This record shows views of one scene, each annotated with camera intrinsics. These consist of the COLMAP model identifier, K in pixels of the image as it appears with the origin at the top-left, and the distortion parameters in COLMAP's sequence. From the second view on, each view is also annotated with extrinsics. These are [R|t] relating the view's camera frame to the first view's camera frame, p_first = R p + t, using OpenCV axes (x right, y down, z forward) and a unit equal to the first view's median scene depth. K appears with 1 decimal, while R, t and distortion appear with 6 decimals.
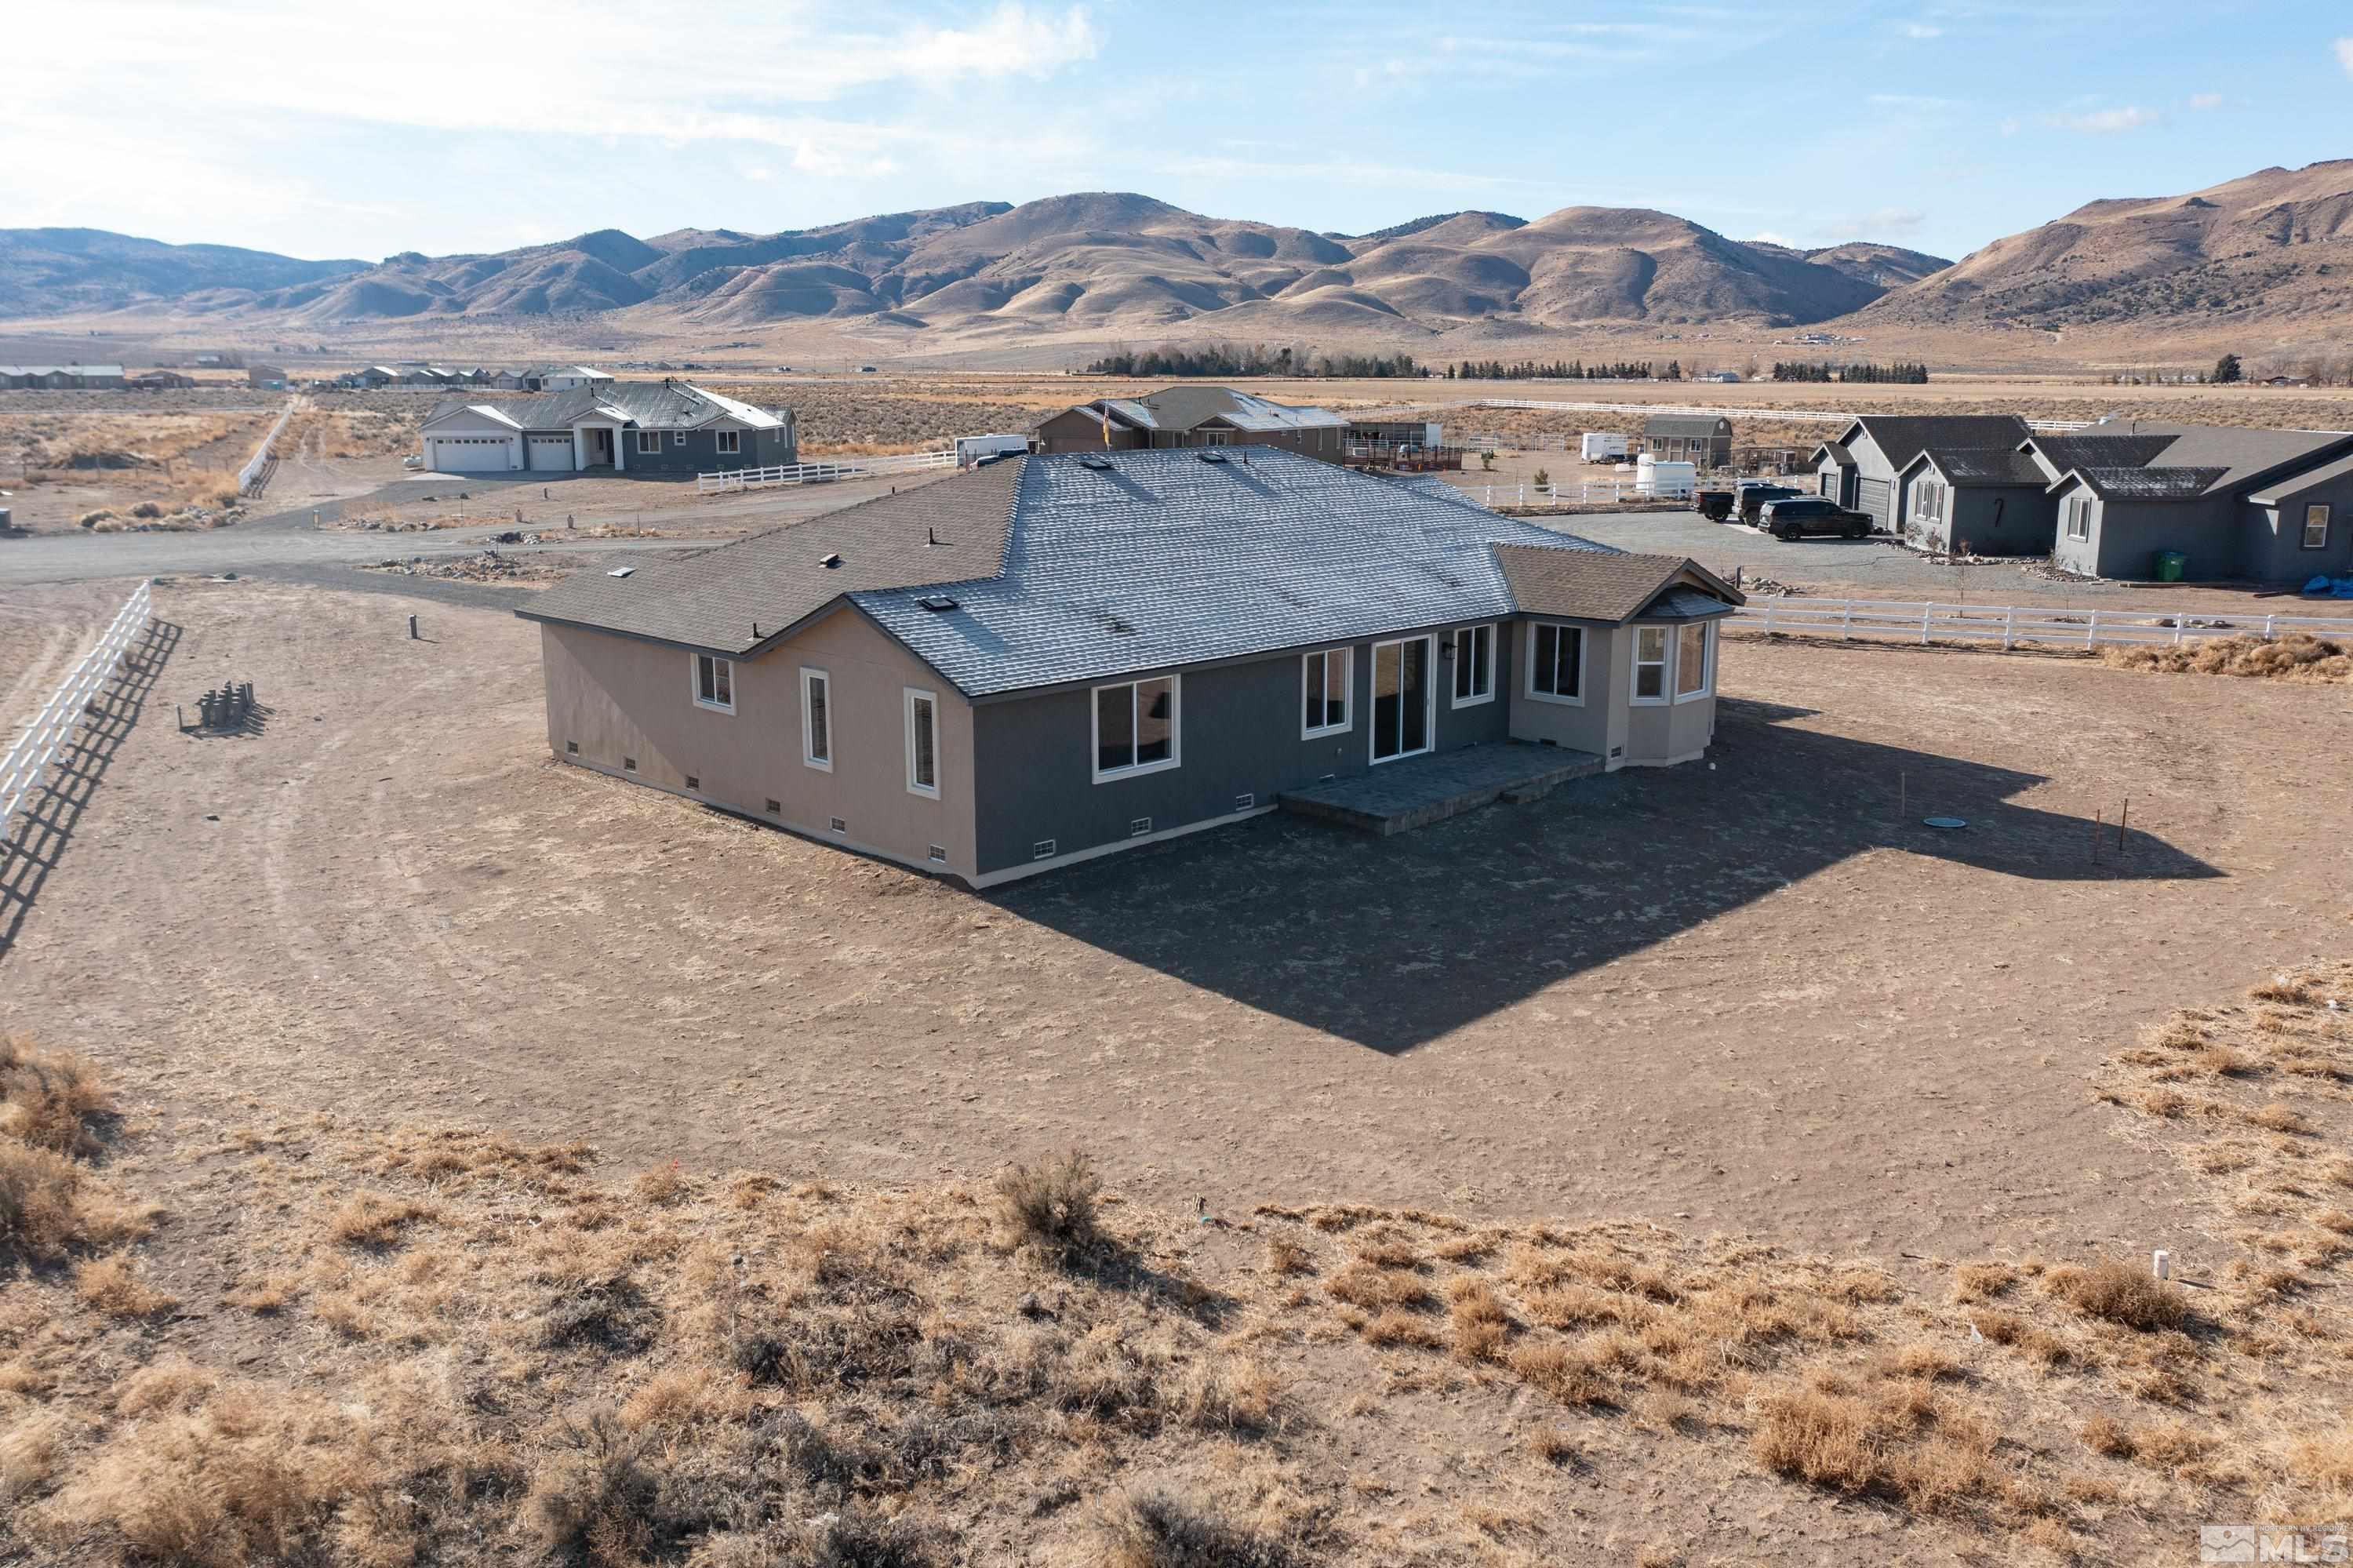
lens RADIAL K [[1833.3, 0, 1176.5], [0, 1833.3, 784.0], [0, 0, 1]] dist [-0.006555, 0.002161]
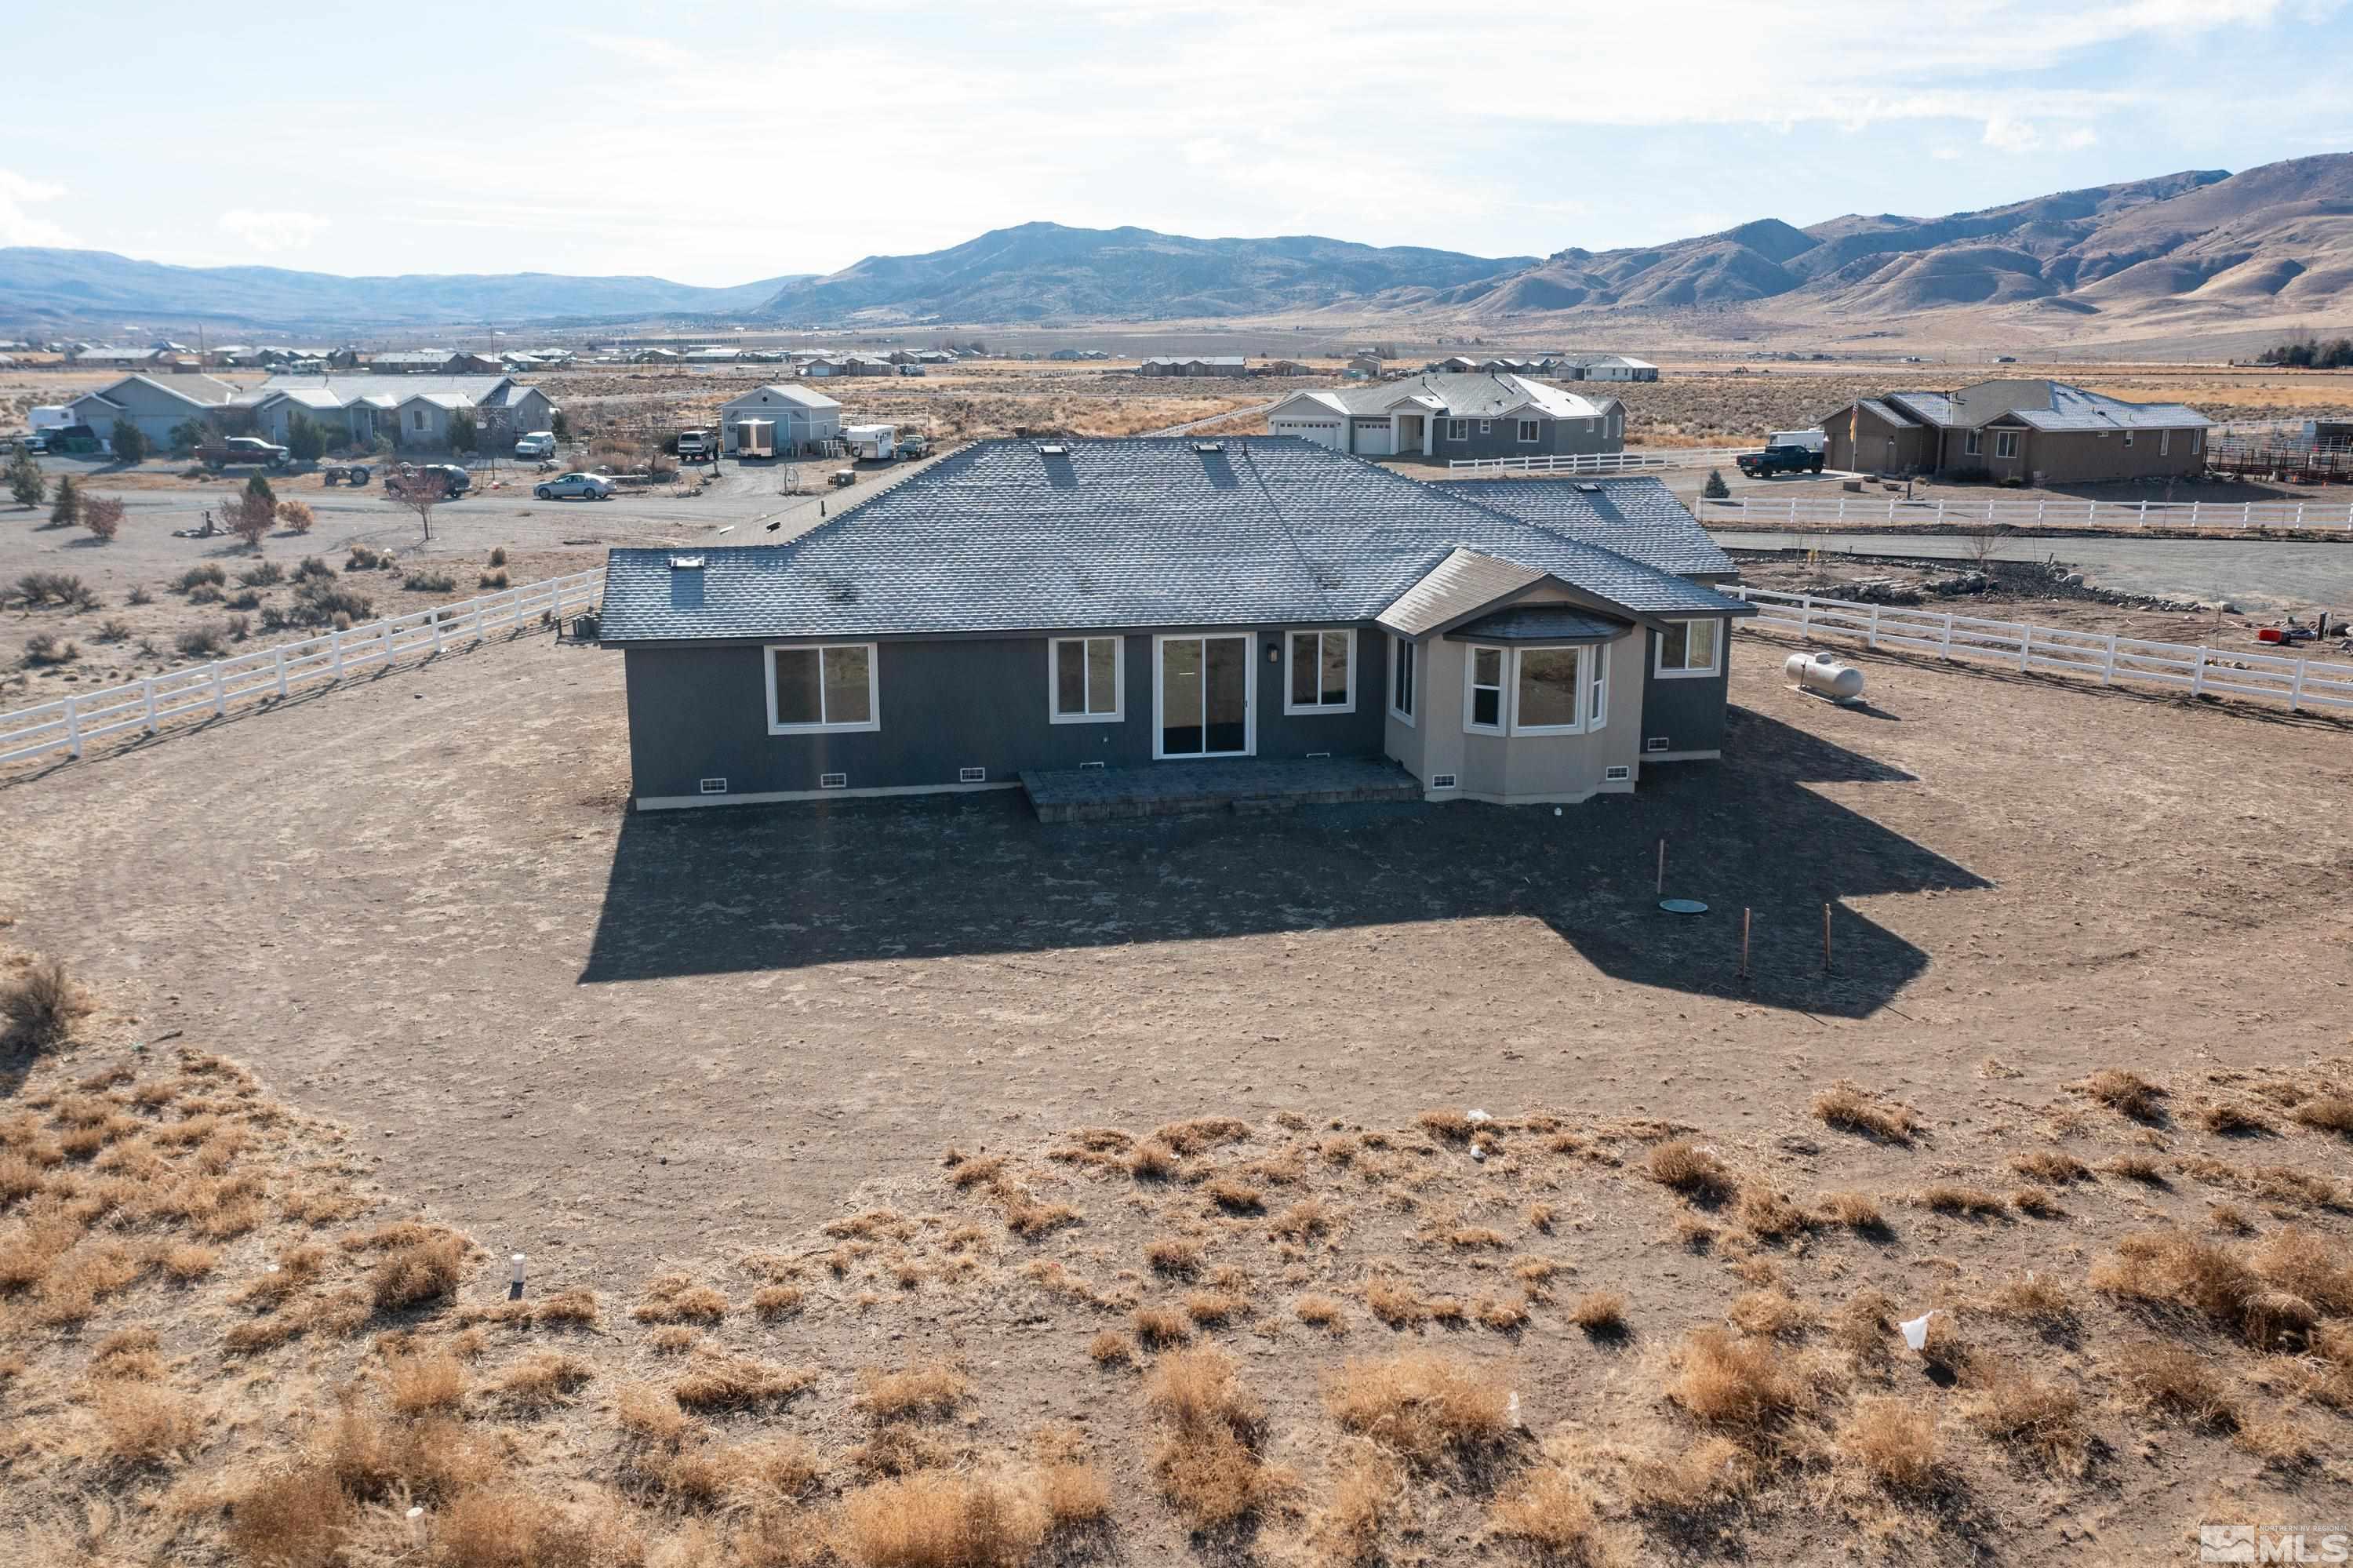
lens RADIAL K [[1833.3, 0, 1176.5], [0, 1833.3, 784.0], [0, 0, 1]] dist [-0.006555, 0.002161]
pose [[0.833829, 0.123904, -0.537937, 0.790778], [-0.121200, 0.991798, 0.040577, -0.046970], [0.538553, 0.031363, 0.842008, 0.208425]]
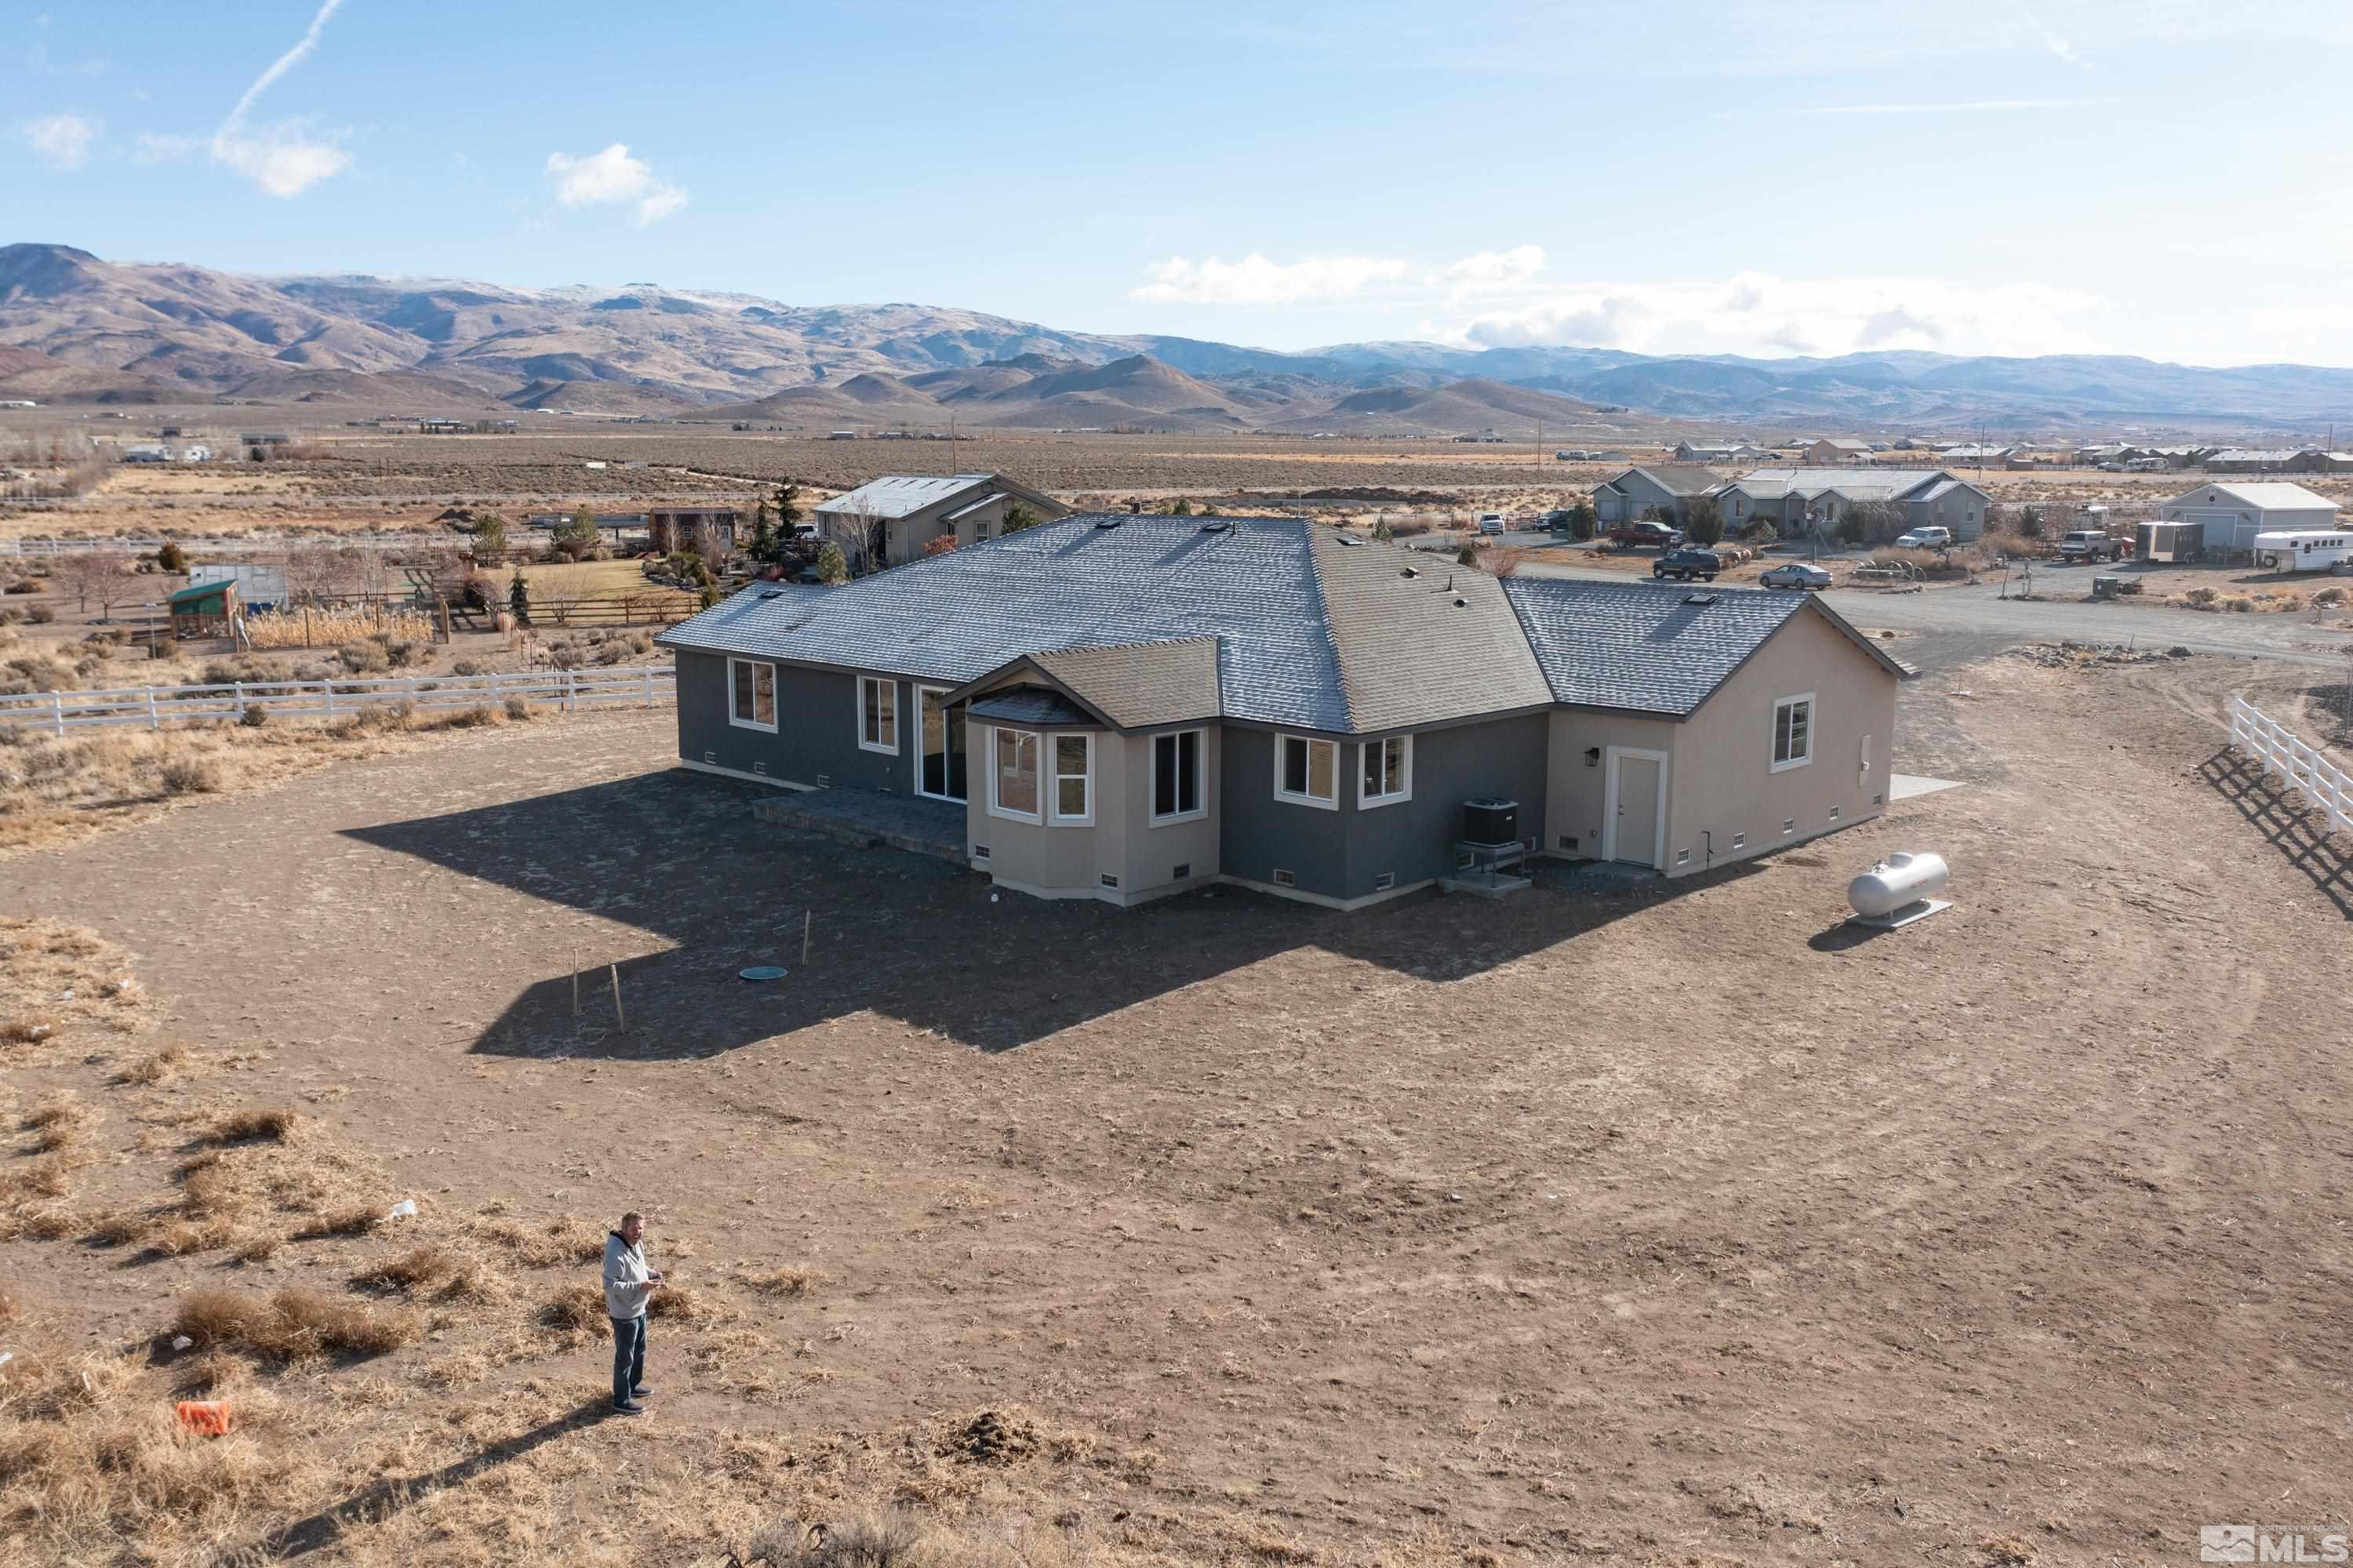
lens RADIAL K [[1813.3, 0, 1169.6], [0, 1813.3, 834.7], [0, 0, 1]] dist [-0.009538, -0.000631]
pose [[0.011872, 0.202535, -0.979203, 1.438815], [-0.220652, 0.955663, 0.194991, -0.284485], [0.975280, 0.213748, 0.056035, 1.327955]]
